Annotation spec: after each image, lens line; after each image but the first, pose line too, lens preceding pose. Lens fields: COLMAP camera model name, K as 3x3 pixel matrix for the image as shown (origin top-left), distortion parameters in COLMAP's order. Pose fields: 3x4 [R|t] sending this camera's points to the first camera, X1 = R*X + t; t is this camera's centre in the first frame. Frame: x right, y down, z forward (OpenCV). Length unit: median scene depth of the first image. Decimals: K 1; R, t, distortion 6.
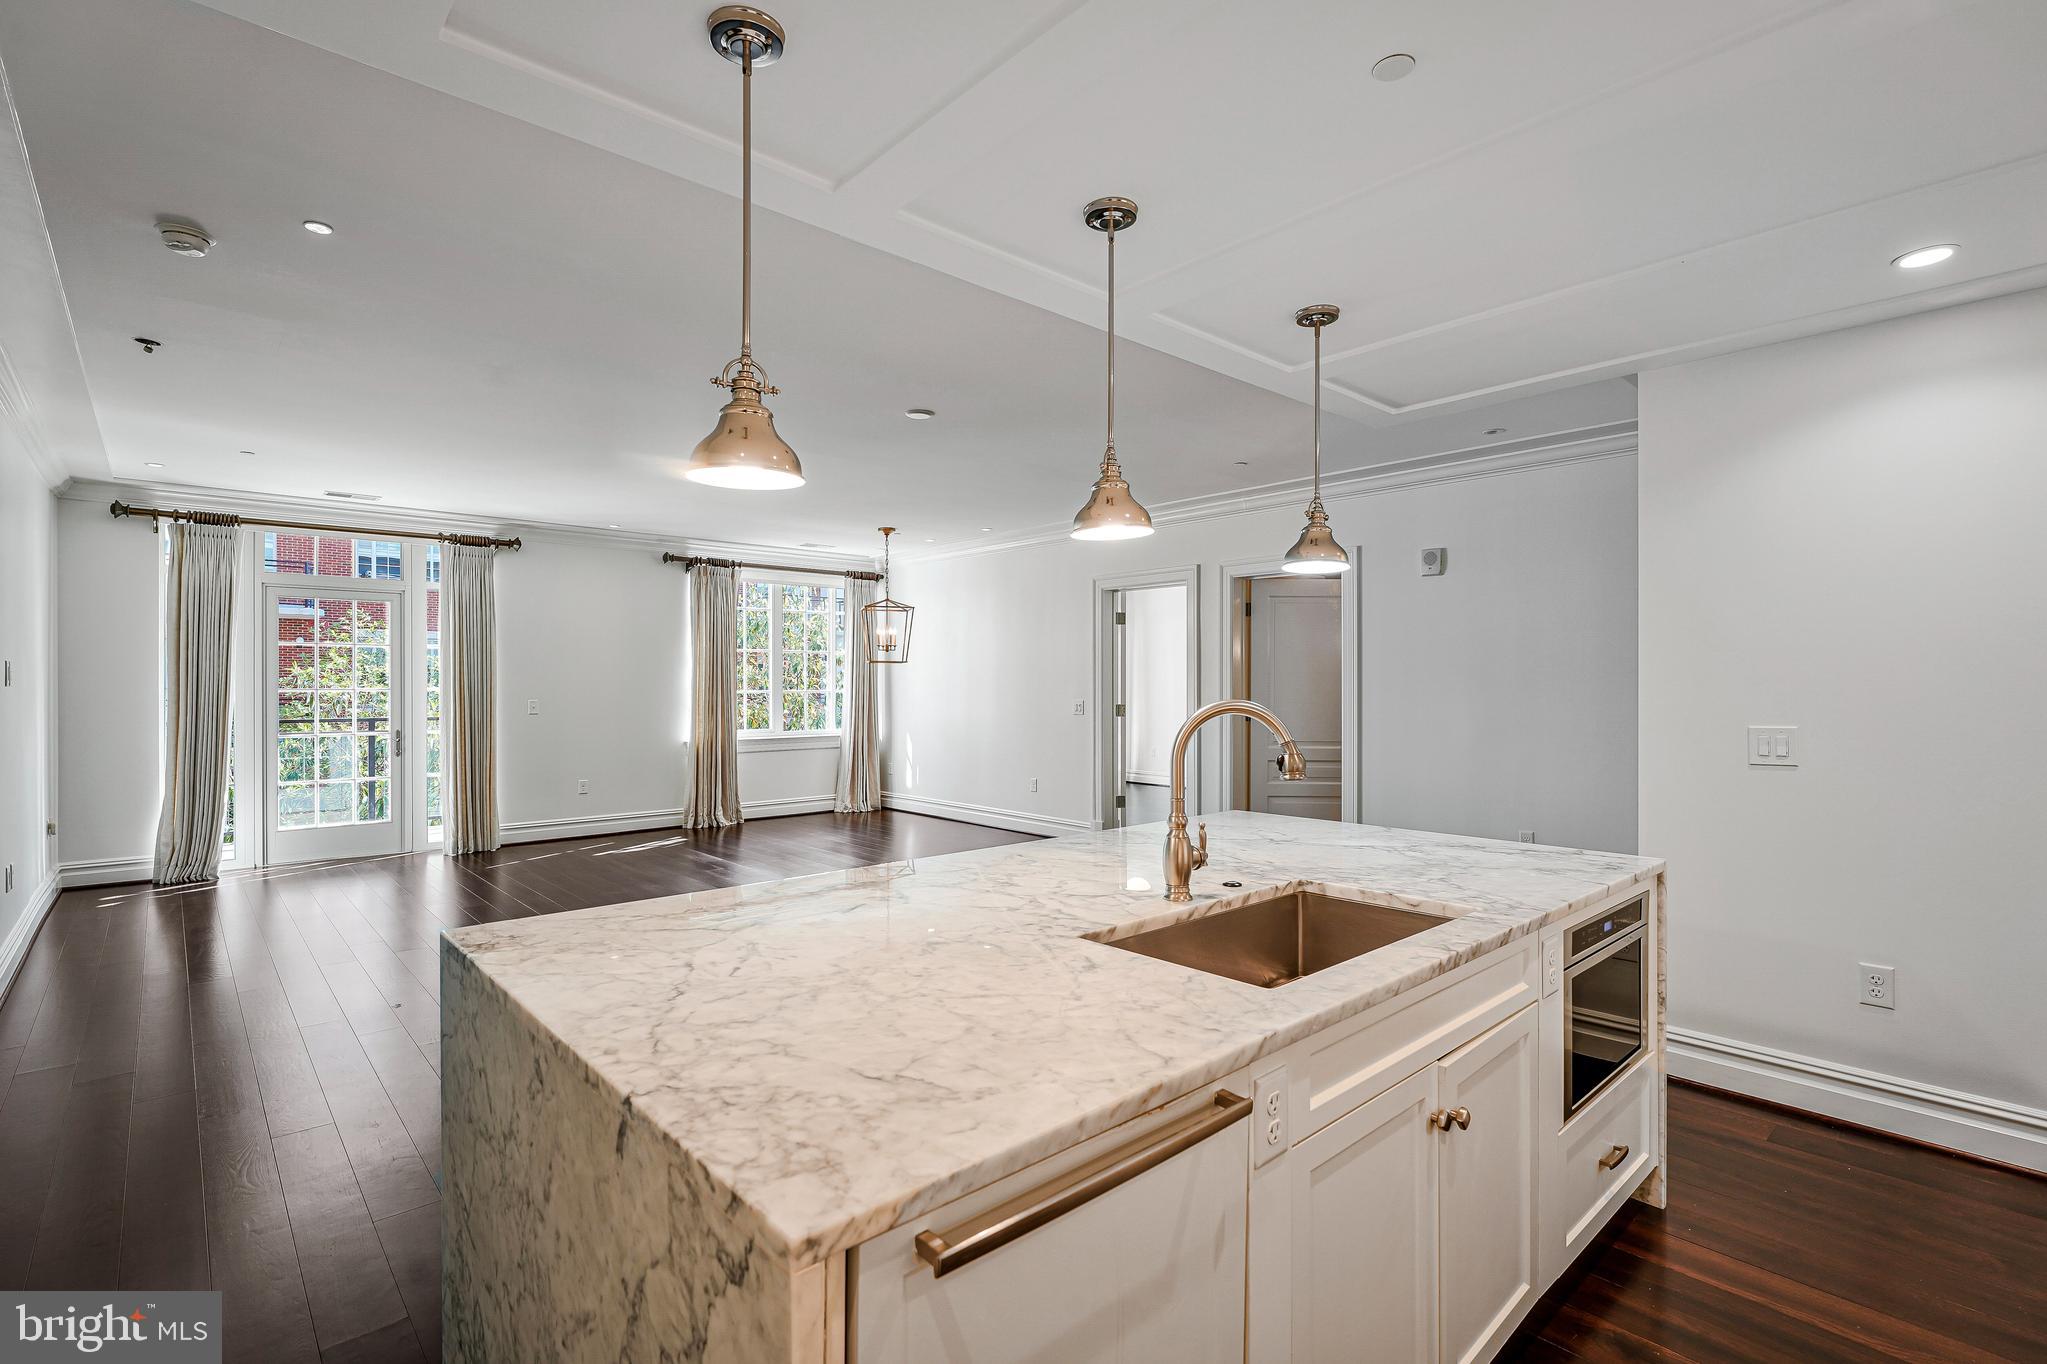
lens RADIAL K [[952.8, 0, 1023.5], [0, 952.8, 682.0], [0, 0, 1]] dist [-0.001297, 0.000300]
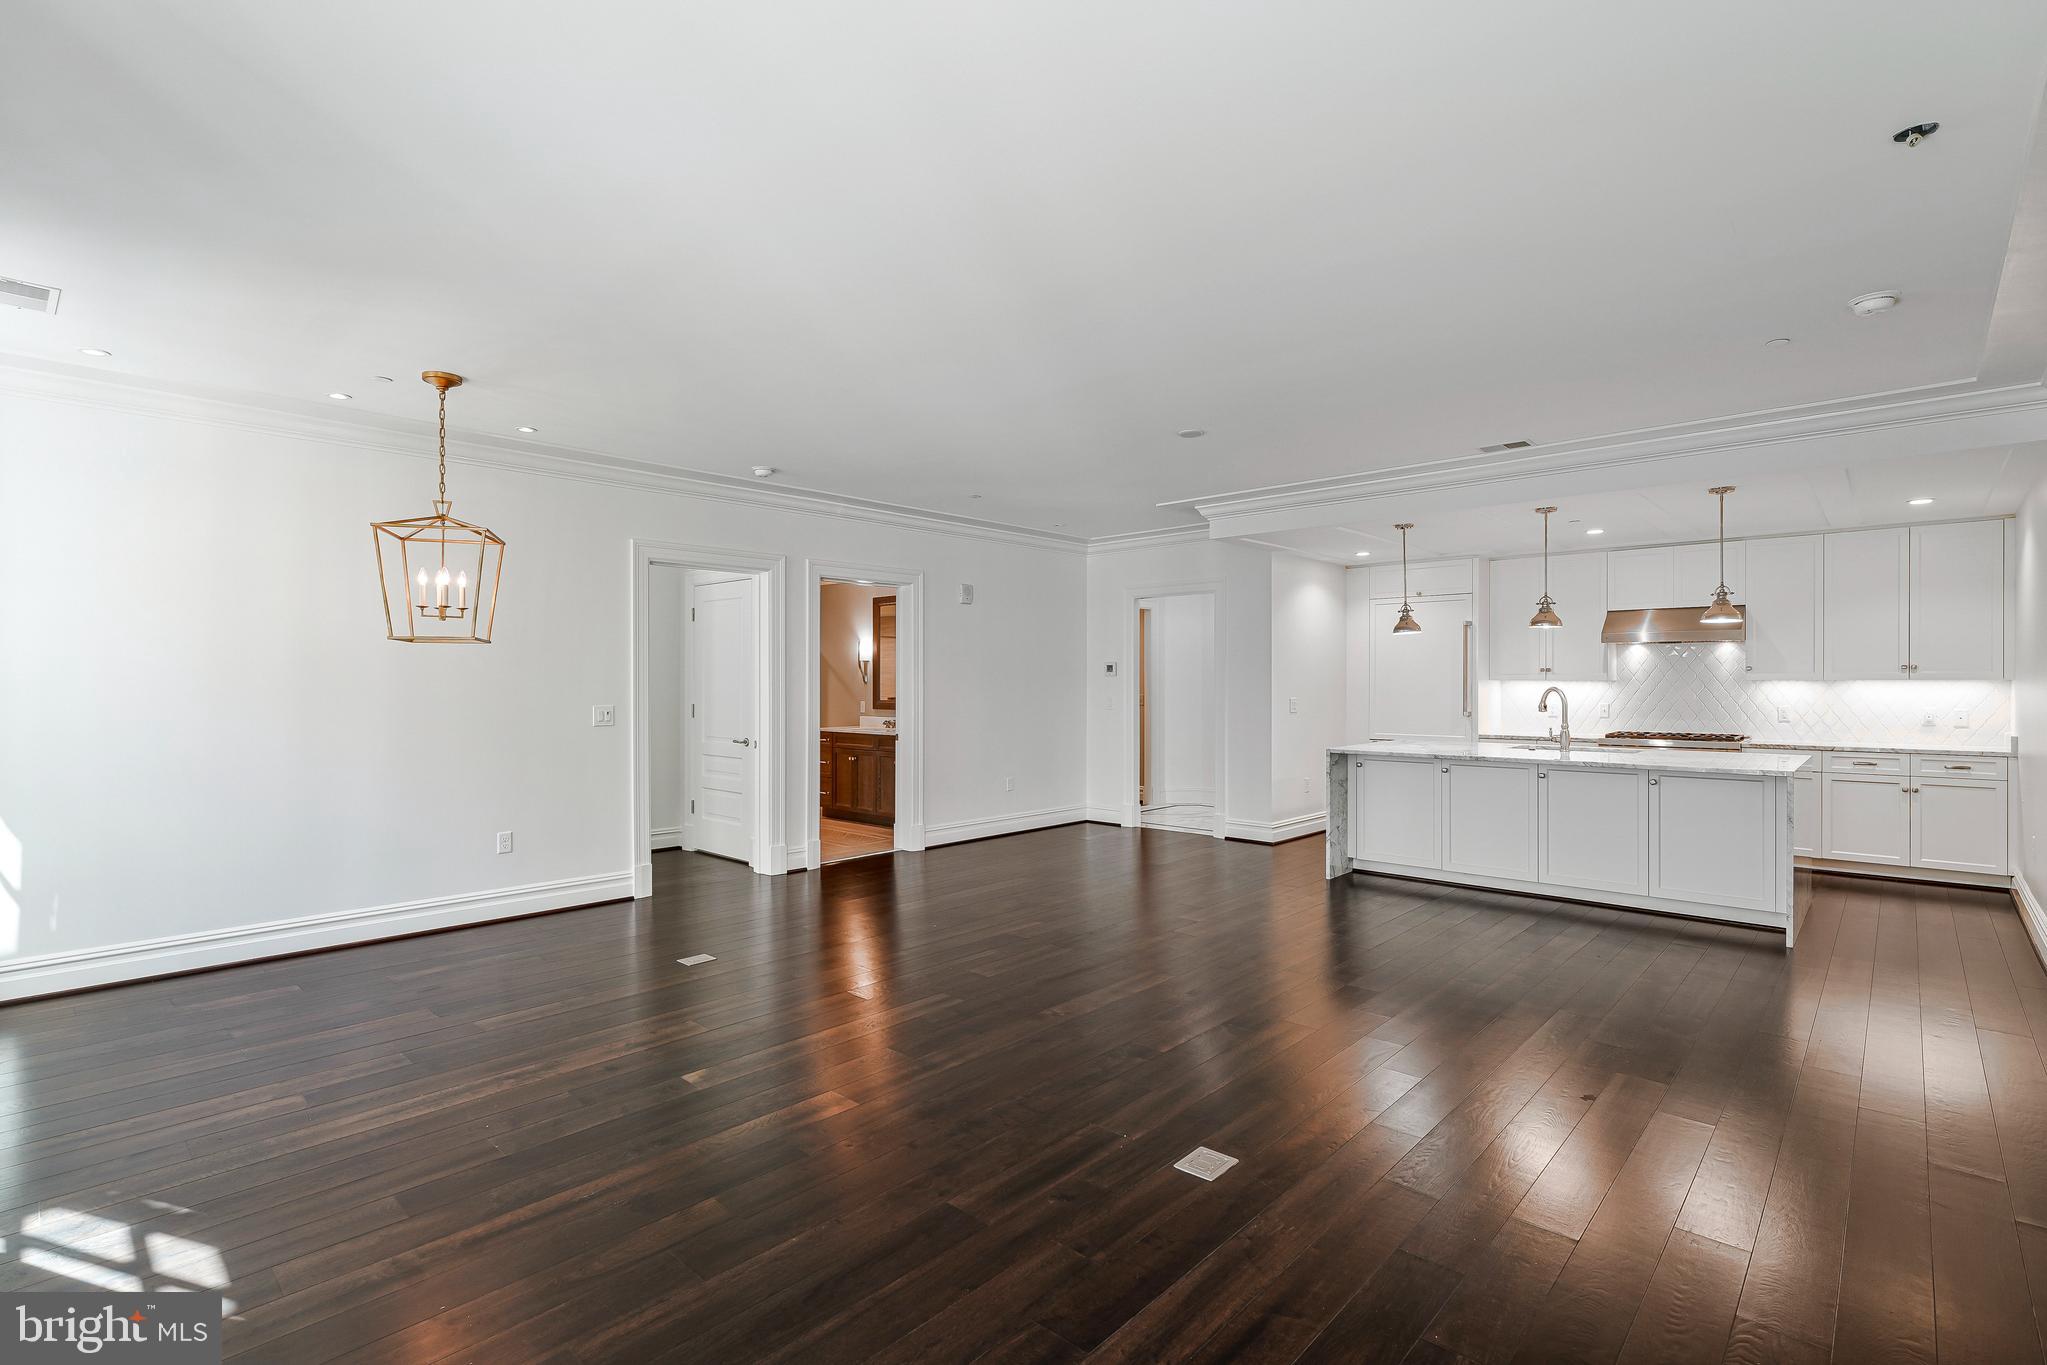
lens RADIAL K [[950.9, 0, 1021.2], [0, 950.9, 686.1], [0, 0, 1]] dist [0.001976, 0.000204]
pose [[-0.086987, -0.004136, 0.996201, -0.912325], [-0.001068, 0.999991, 0.004058, 0.001591], [-0.996209, -0.000711, -0.086991, 0.999767]]
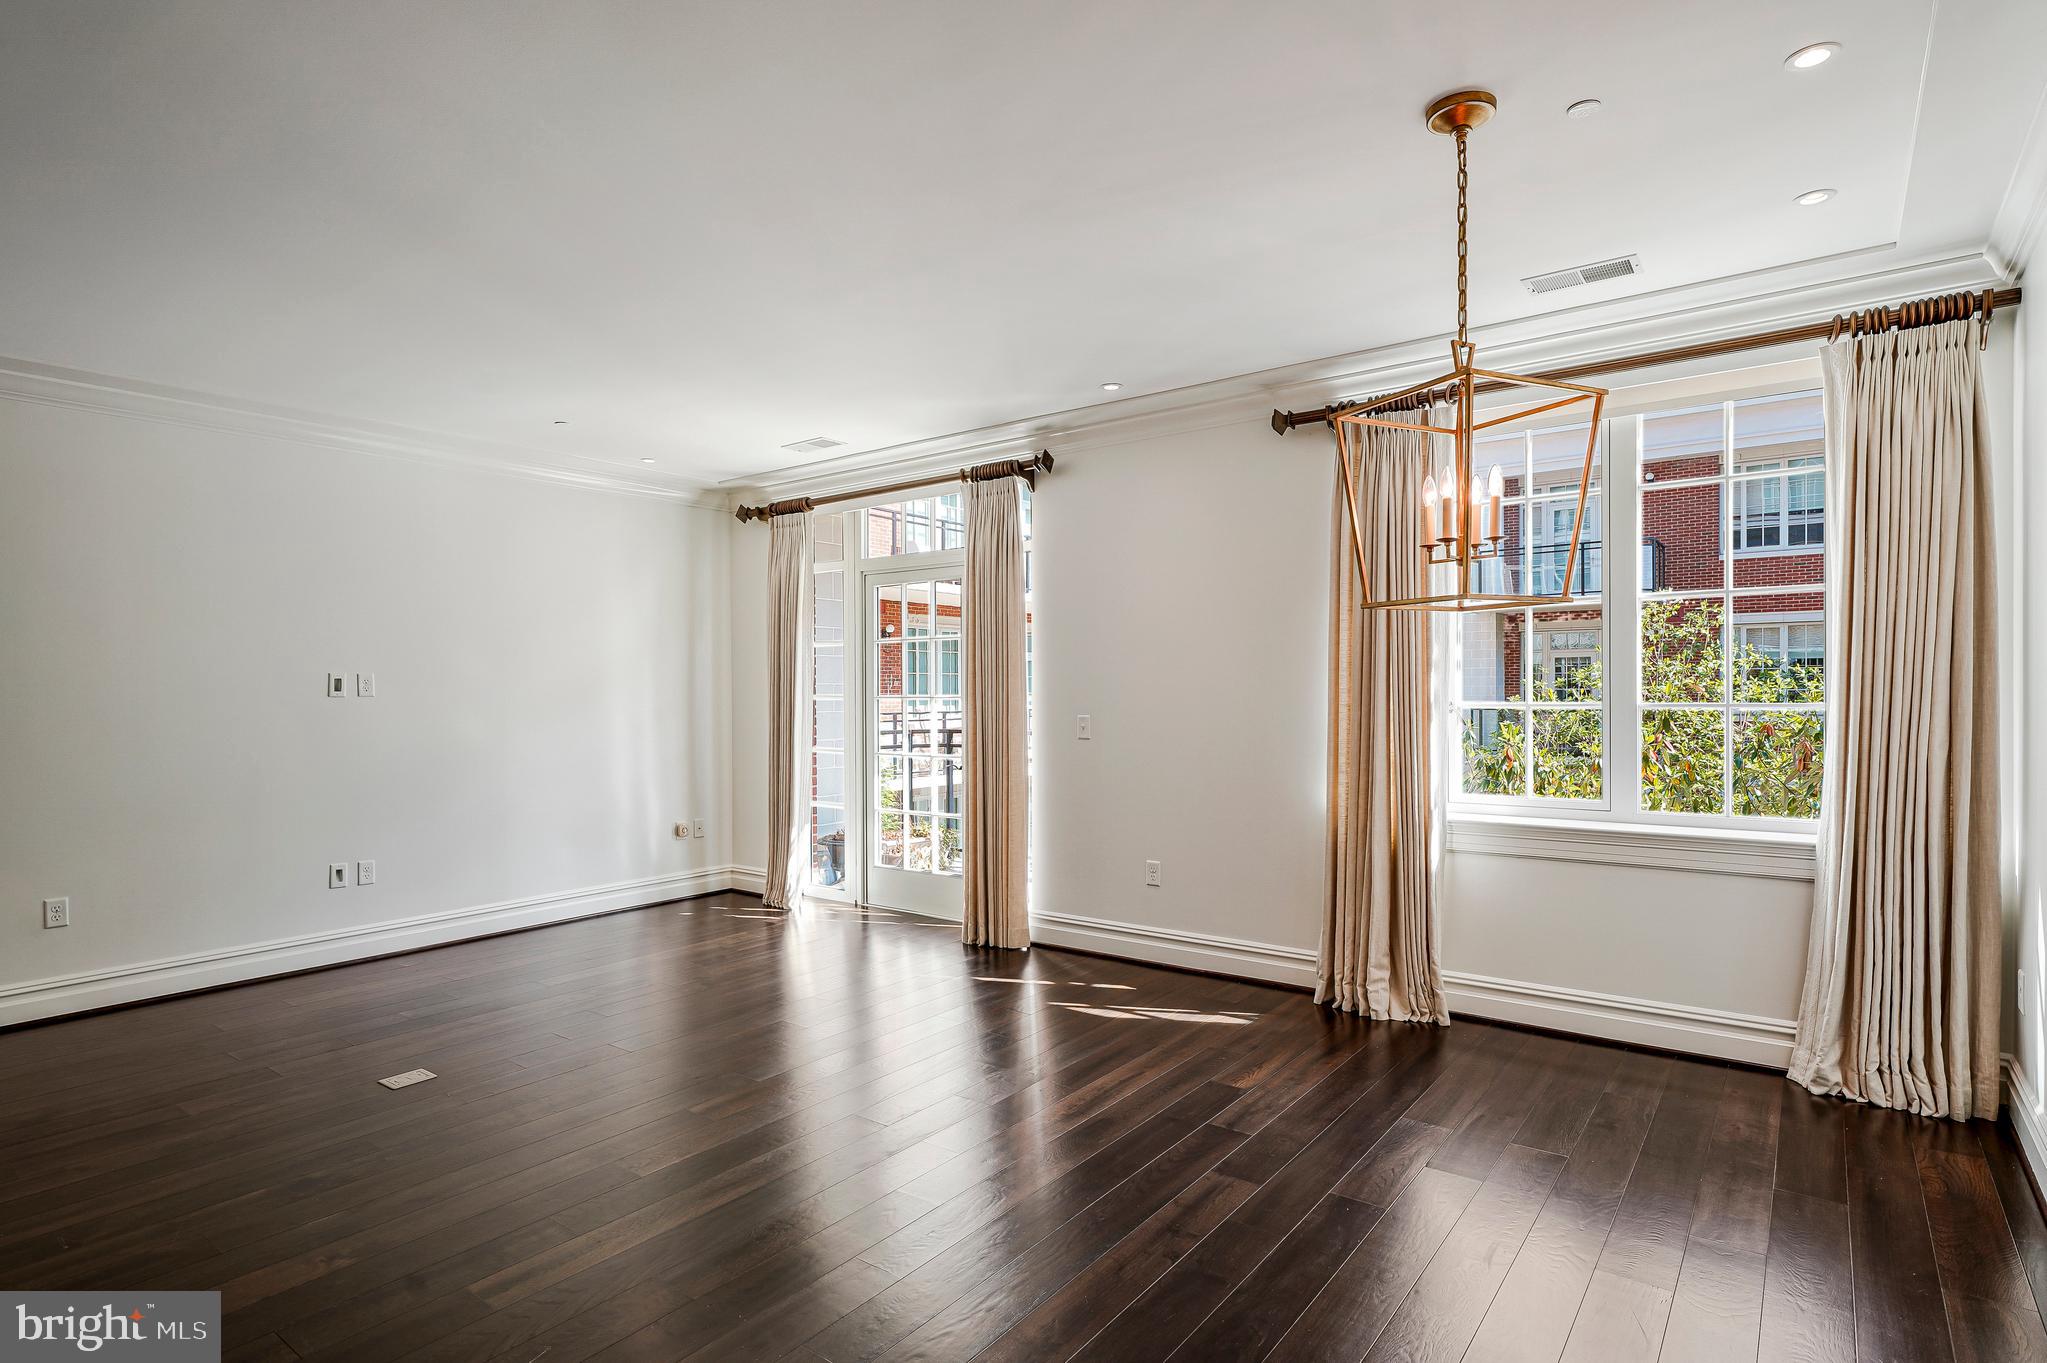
lens RADIAL K [[1049.7, 0, 1016.0], [0, 1049.7, 700.8], [0, 0, 1]] dist [-0.003736, -0.000682]
pose [[0.183277, 0.007995, -0.983029, 0.170856], [0.009509, 0.999906, 0.009906, 0.003471], [0.983015, -0.011164, 0.183184, 1.114917]]
